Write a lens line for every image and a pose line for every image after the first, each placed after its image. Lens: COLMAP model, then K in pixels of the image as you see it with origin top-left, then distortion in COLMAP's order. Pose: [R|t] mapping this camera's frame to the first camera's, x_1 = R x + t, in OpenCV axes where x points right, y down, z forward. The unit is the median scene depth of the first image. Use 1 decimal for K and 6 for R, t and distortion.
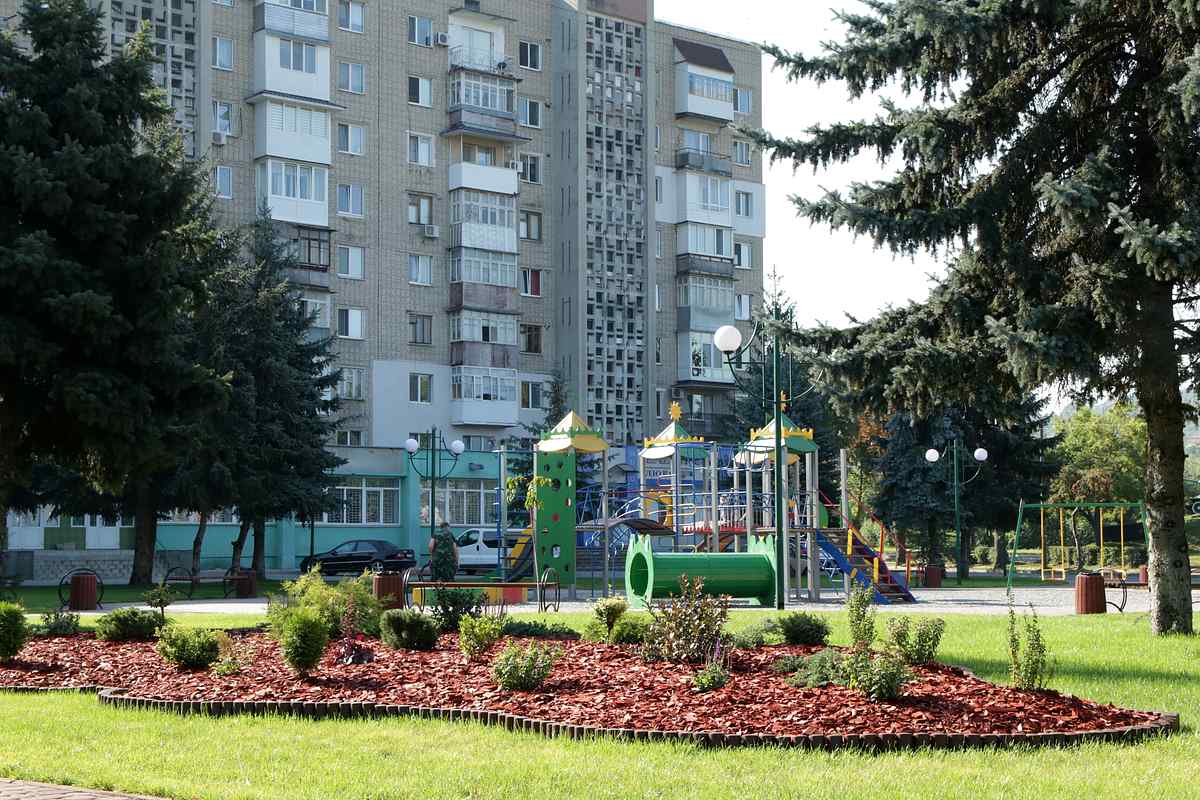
lens RADIAL K [[1806.6, 0, 600.0], [0, 1806.6, 400.0], [0, 0, 1]] dist [0.072447, 0.115240]
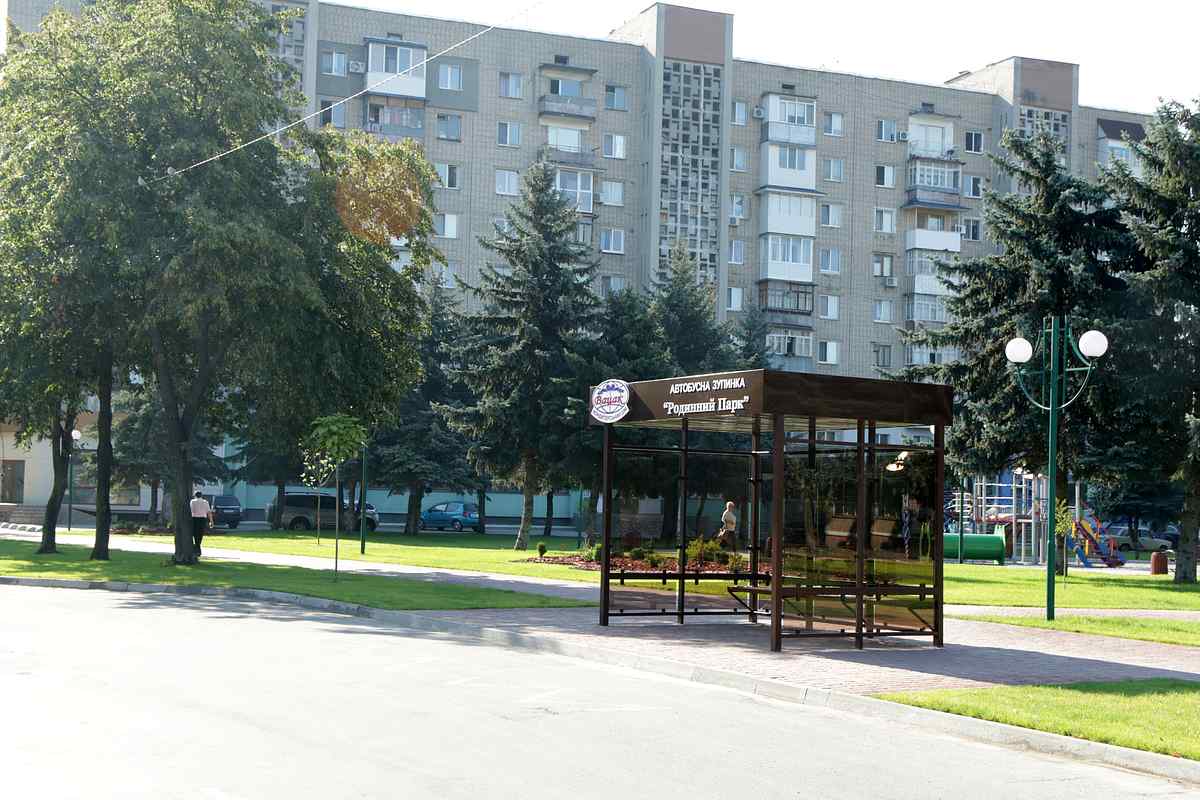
lens RADIAL K [[1626.8, 0, 600.0], [0, 1626.8, 400.0], [0, 0, 1]] dist [0.069520, -0.013519]
pose [[0.952739, 0.014241, -0.303457, 0.068640], [-0.009366, 0.999803, 0.017514, -0.025932], [0.303647, -0.013844, 0.952684, -0.210857]]
